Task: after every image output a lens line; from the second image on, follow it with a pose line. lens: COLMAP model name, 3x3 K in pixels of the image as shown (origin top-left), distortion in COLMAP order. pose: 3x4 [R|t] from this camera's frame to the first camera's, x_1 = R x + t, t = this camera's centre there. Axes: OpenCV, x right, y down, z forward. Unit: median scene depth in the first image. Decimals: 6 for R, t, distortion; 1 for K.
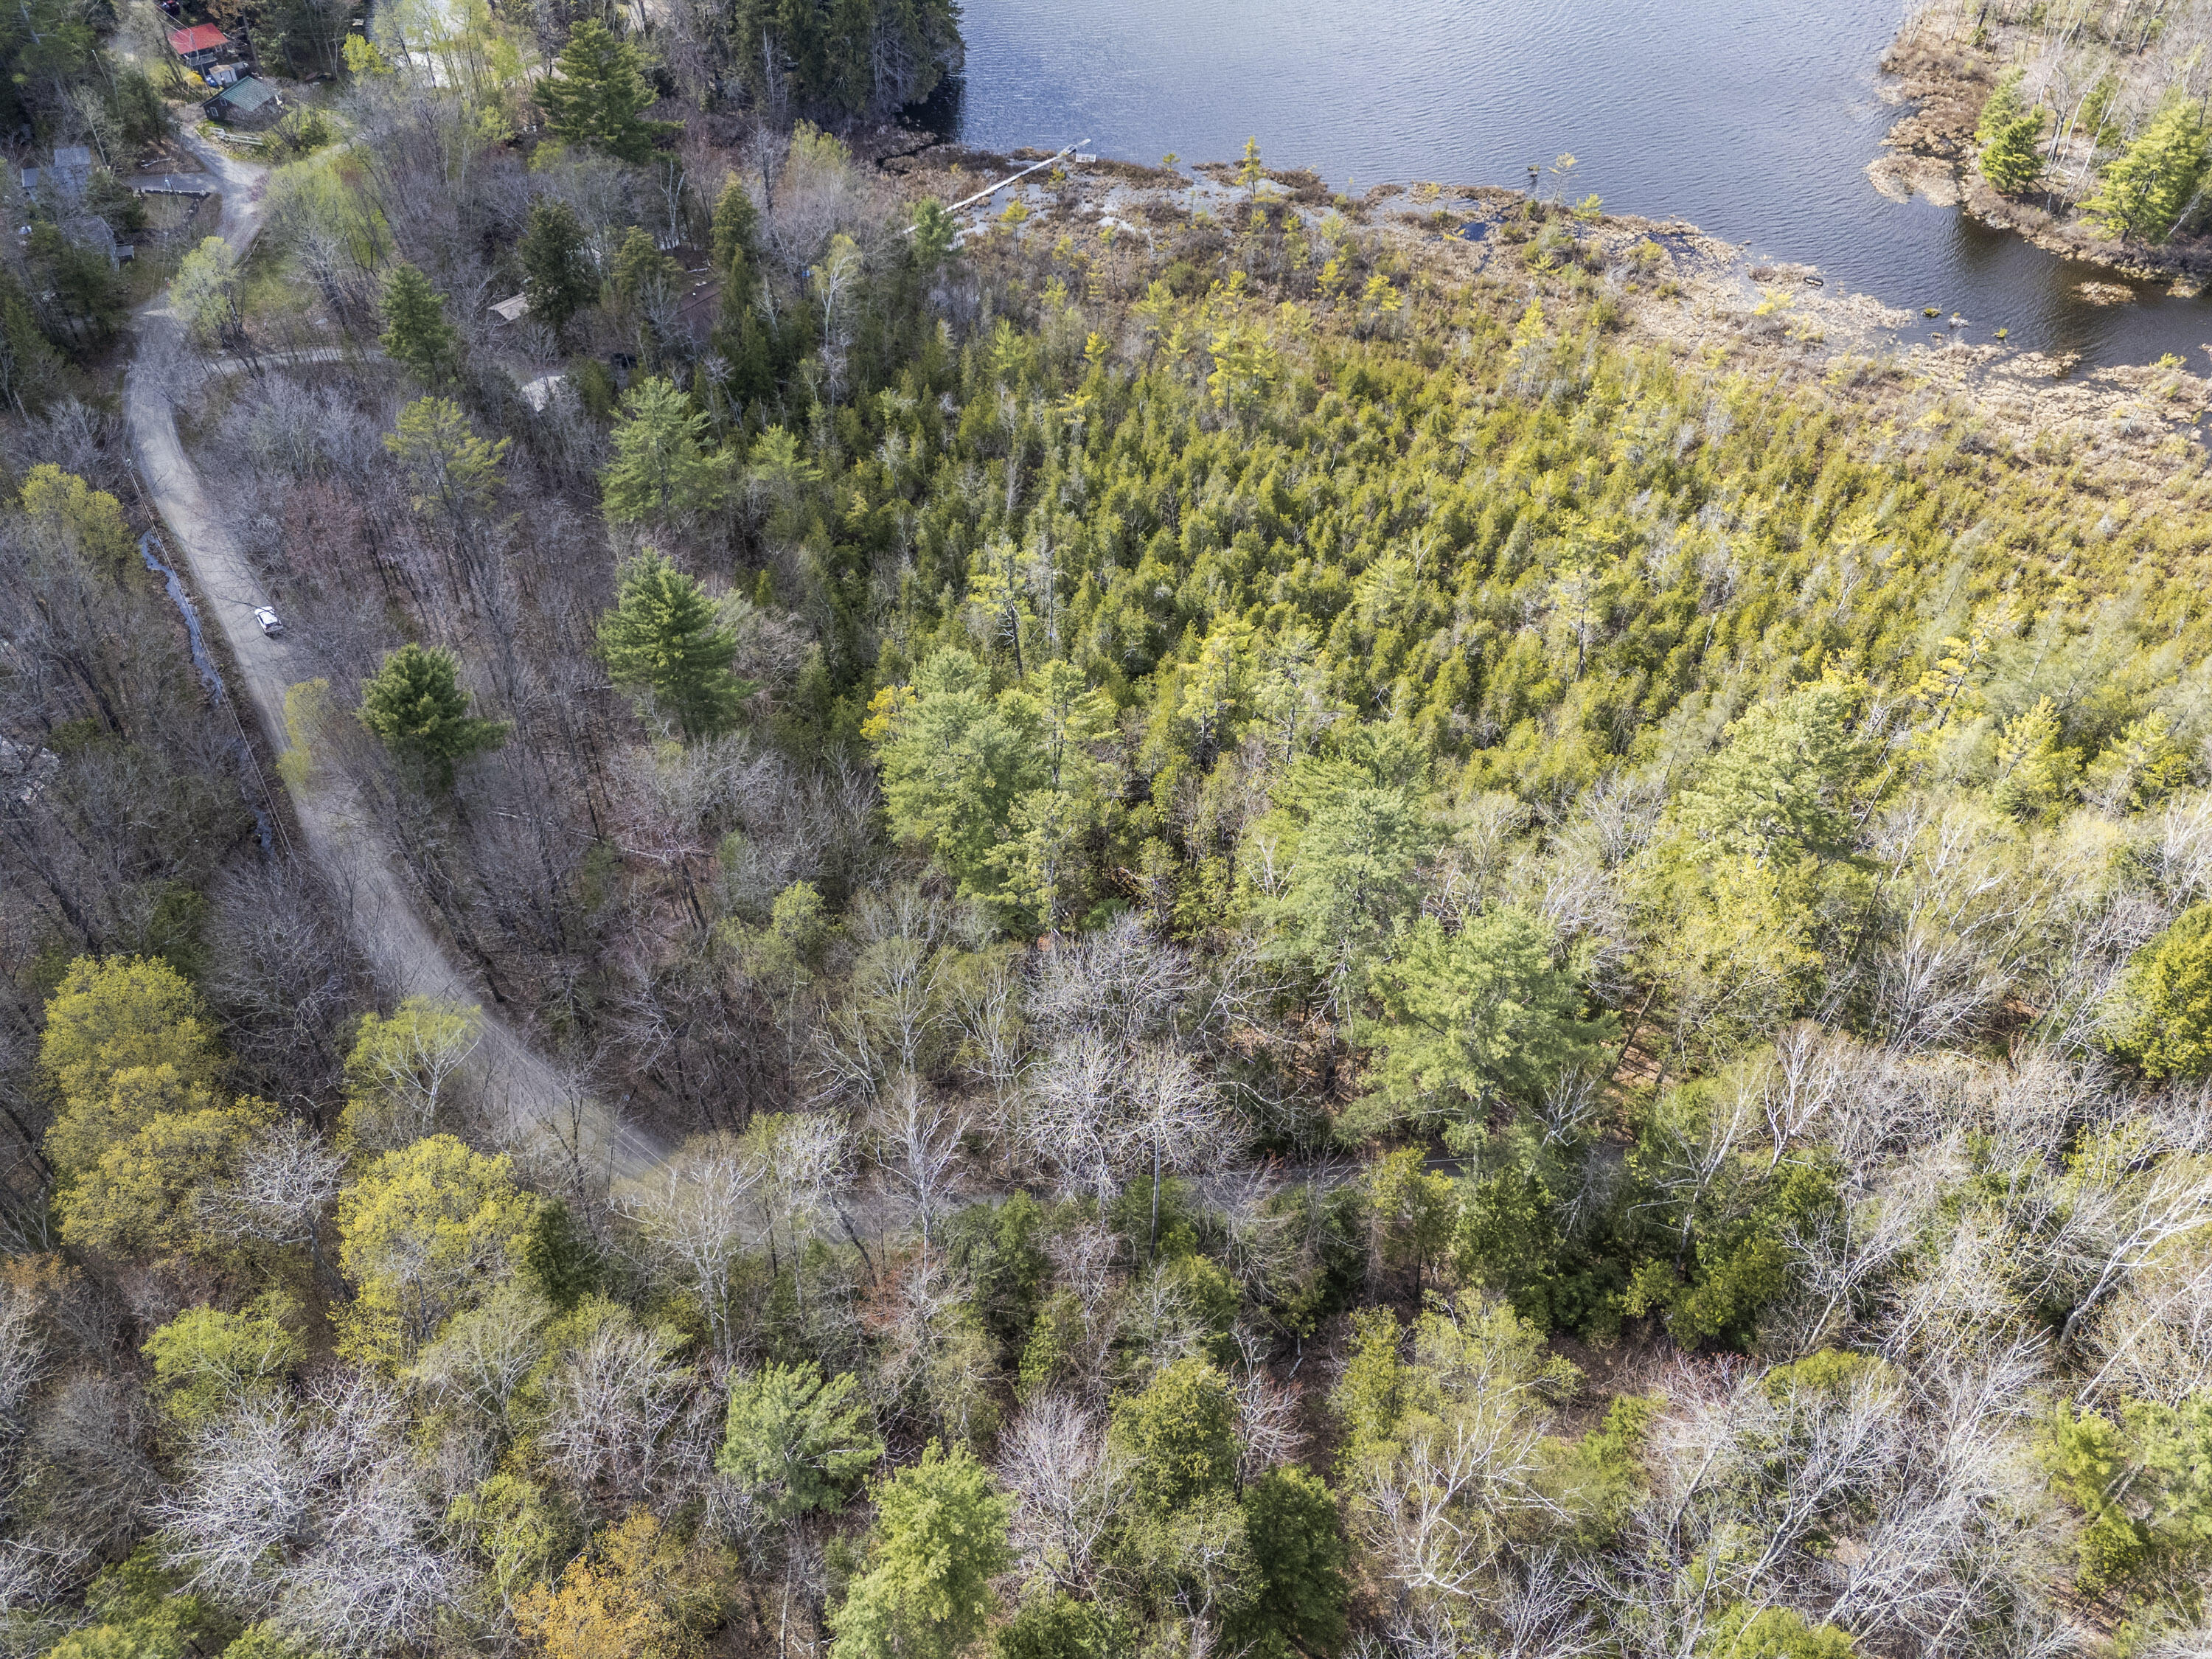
lens RADIAL K [[1591.0, 0, 1102.5], [0, 1591.0, 857.0], [0, 0, 1]] dist [0.067161, -0.051814]
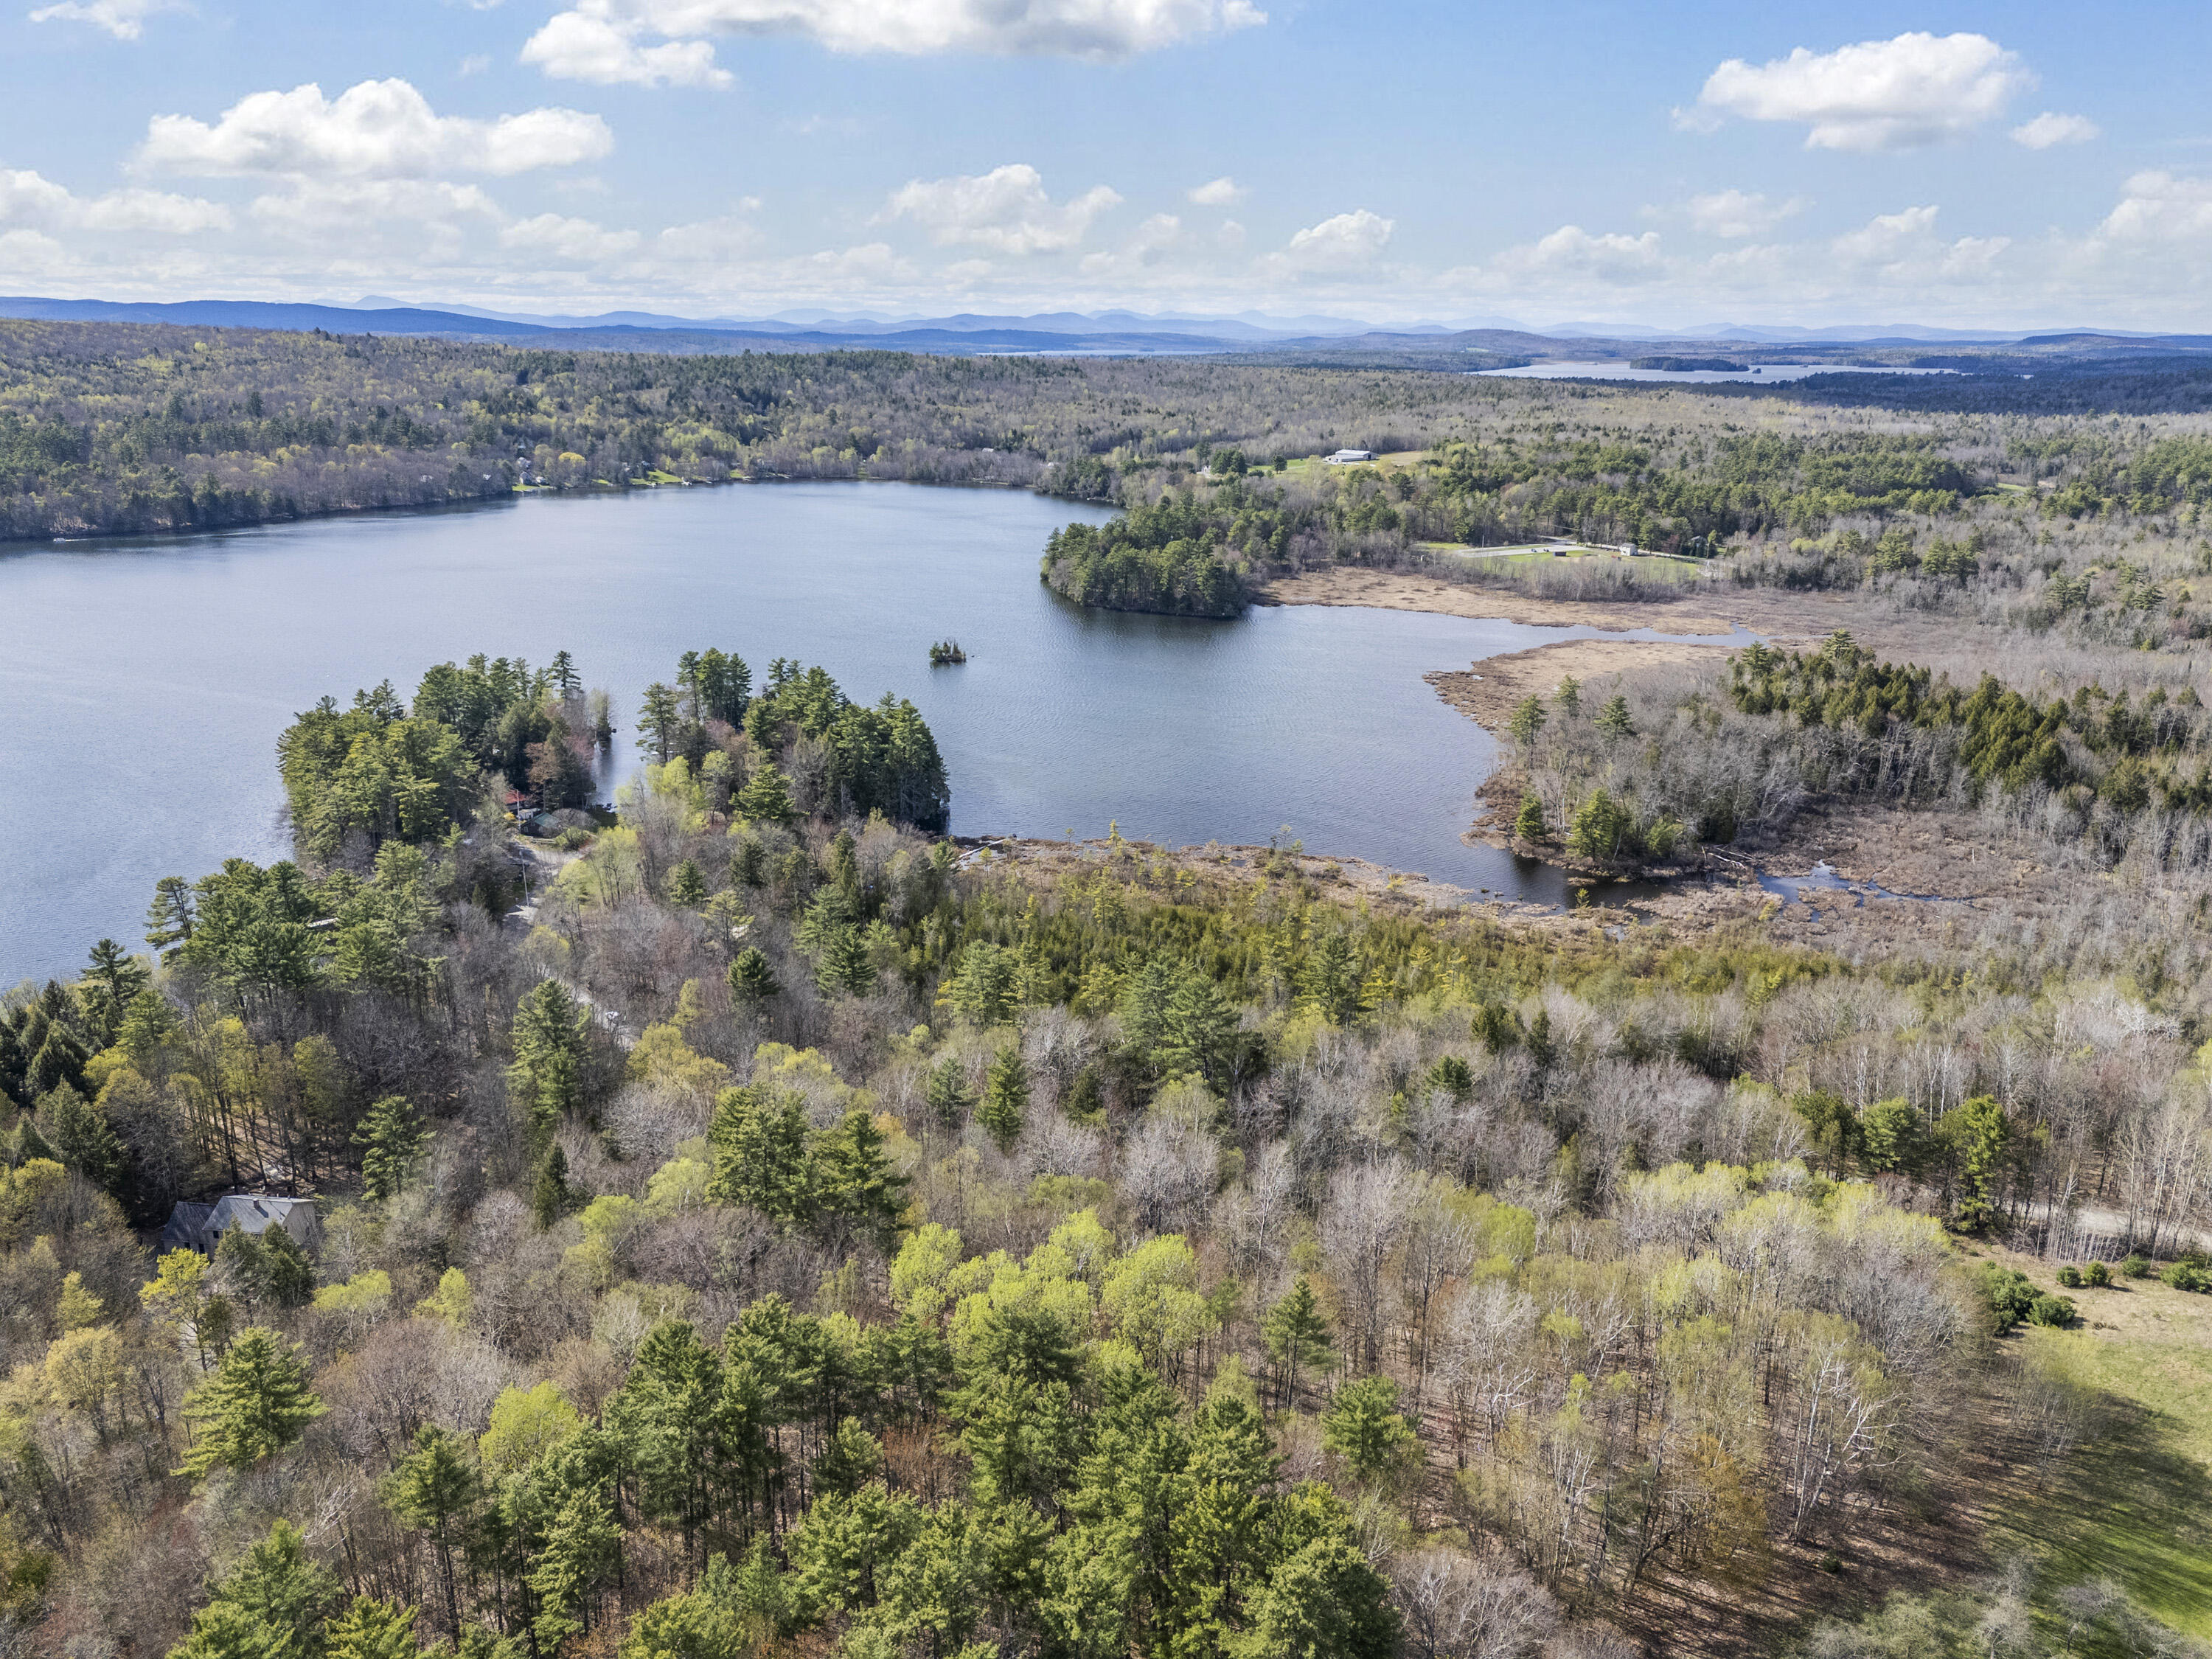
lens RADIAL K [[1591.0, 0, 1102.5], [0, 1591.0, 857.0], [0, 0, 1]] dist [0.067161, -0.051814]
pose [[0.998041, -0.028025, 0.055934, -0.024548], [0.050876, 0.883878, -0.464942, 0.481841], [-0.036409, 0.466877, 0.883572, -0.644757]]
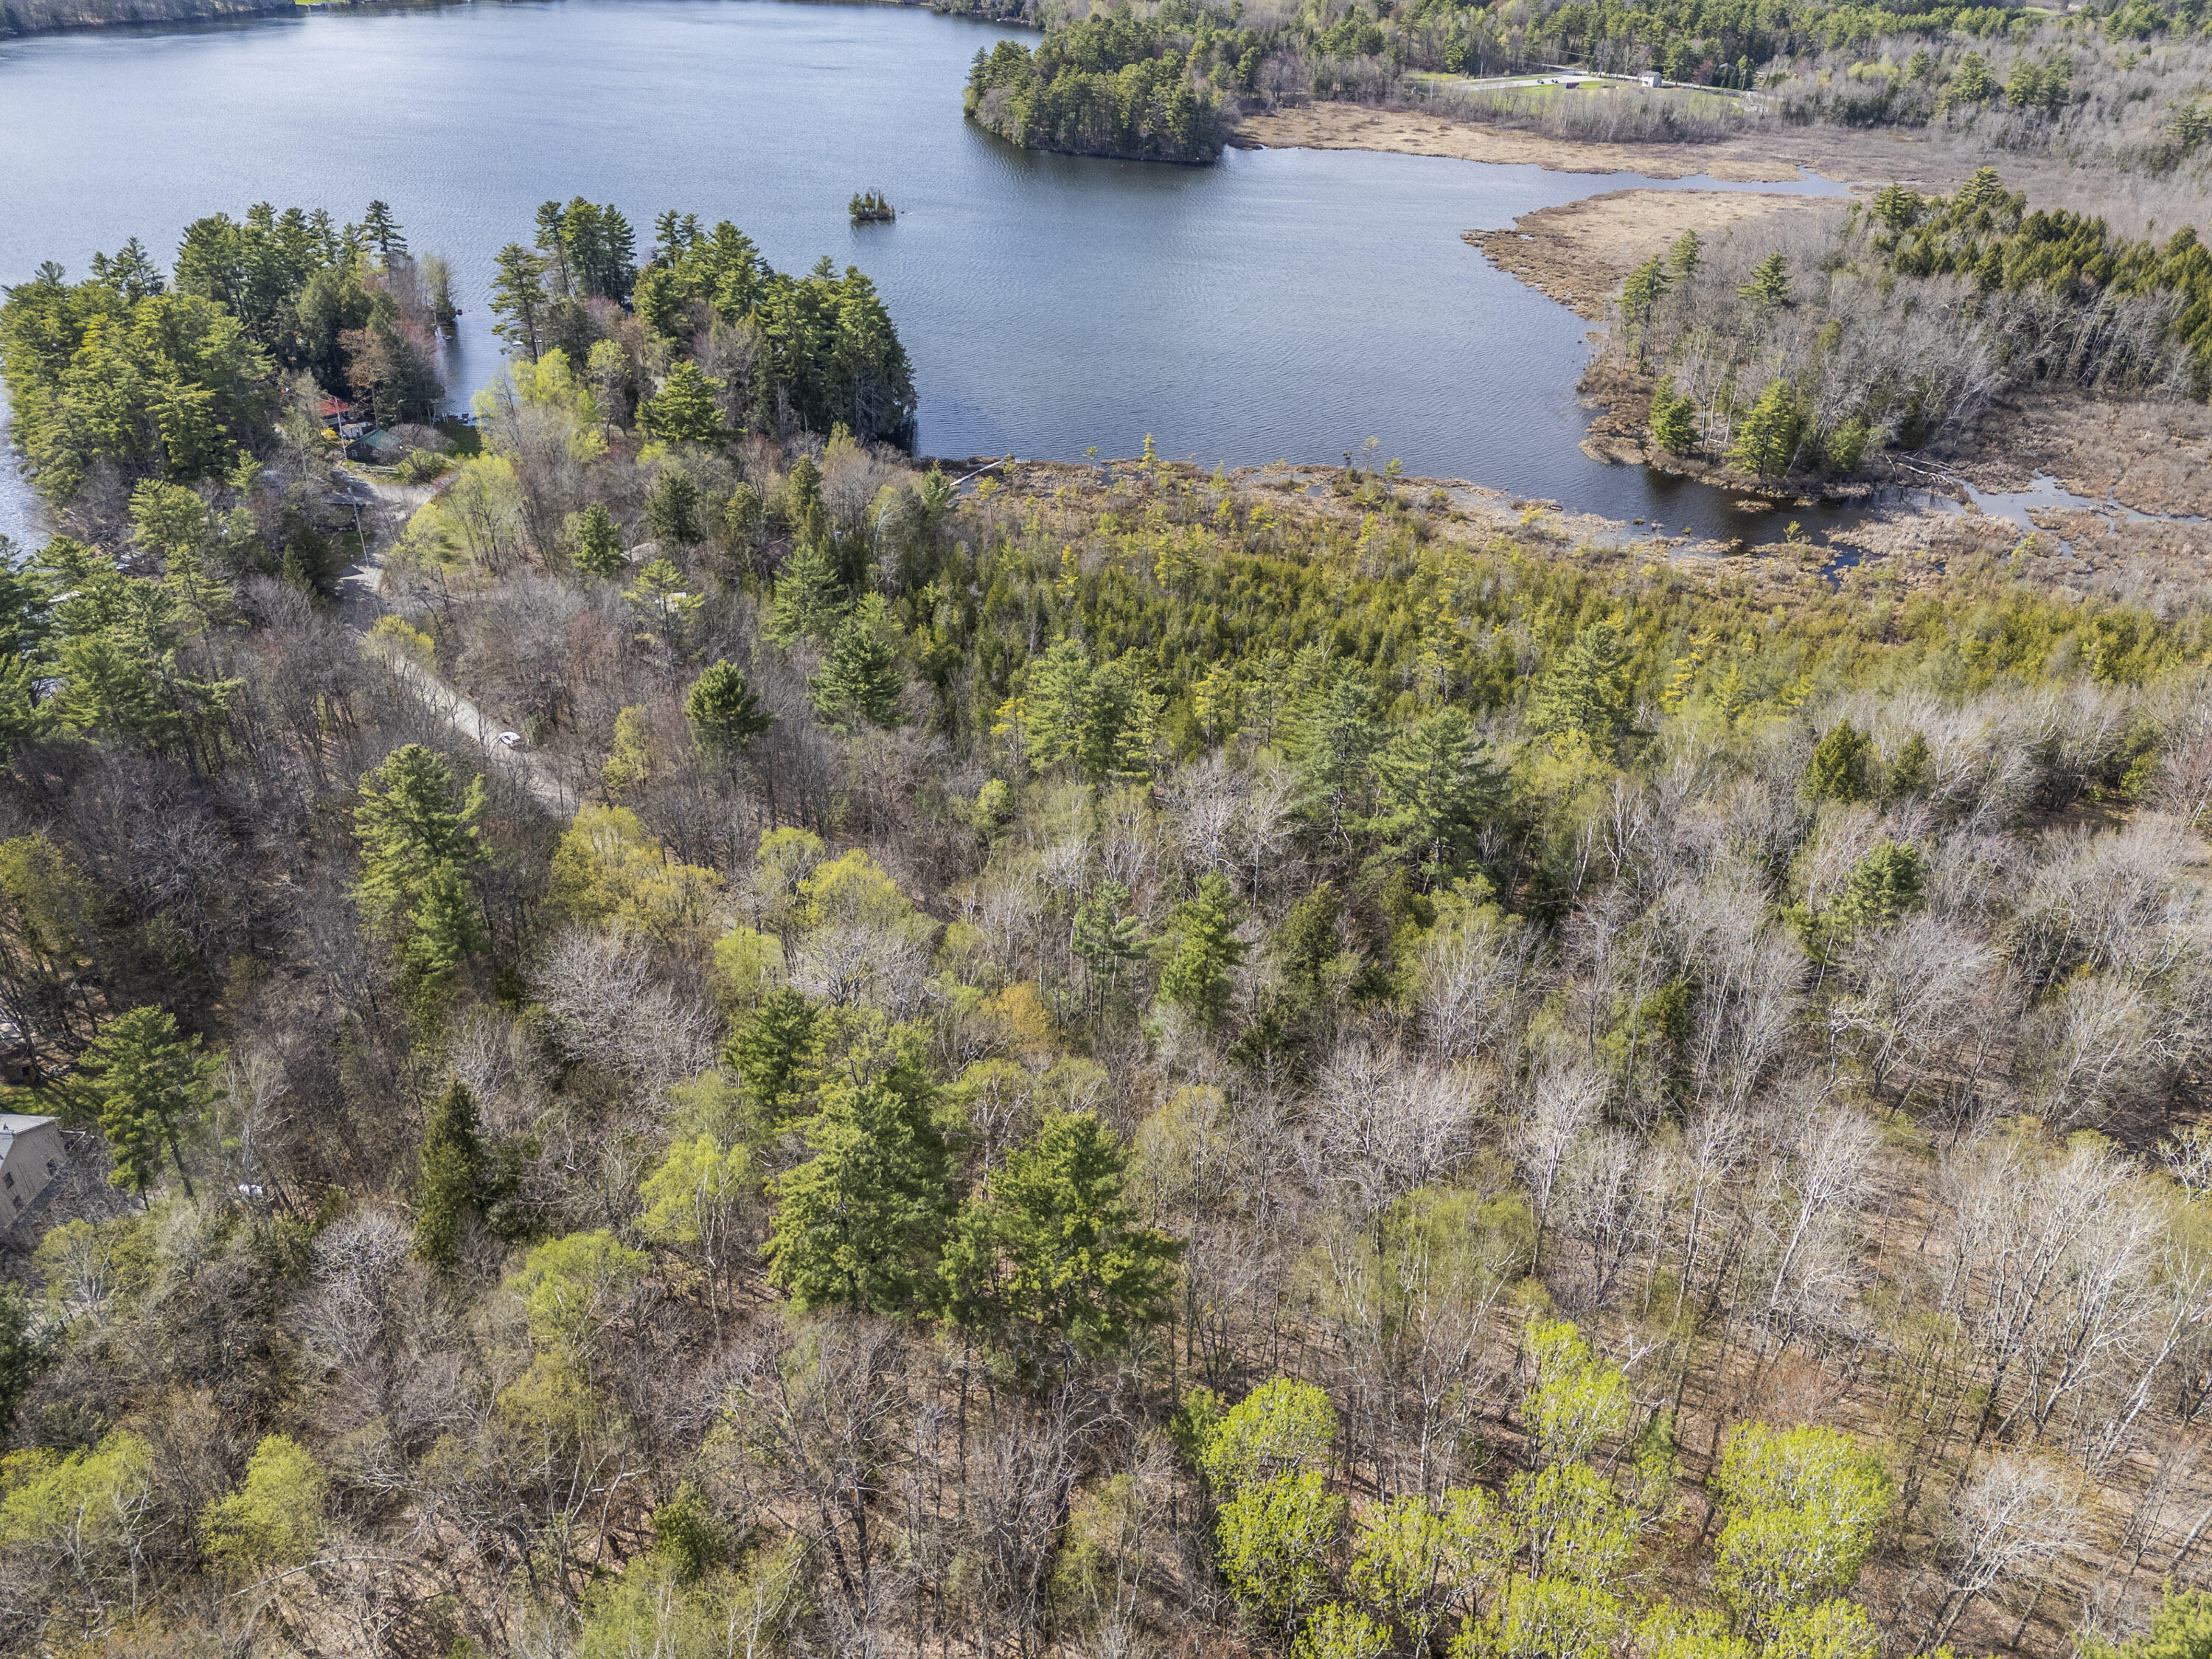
lens RADIAL K [[1591.0, 0, 1102.5], [0, 1591.0, 857.0], [0, 0, 1]] dist [0.067161, -0.051814]
pose [[0.991590, -0.069616, 0.109102, -0.137541], [0.093271, 0.968825, -0.229518, 0.244022], [-0.089723, 0.237764, 0.967170, -0.268179]]
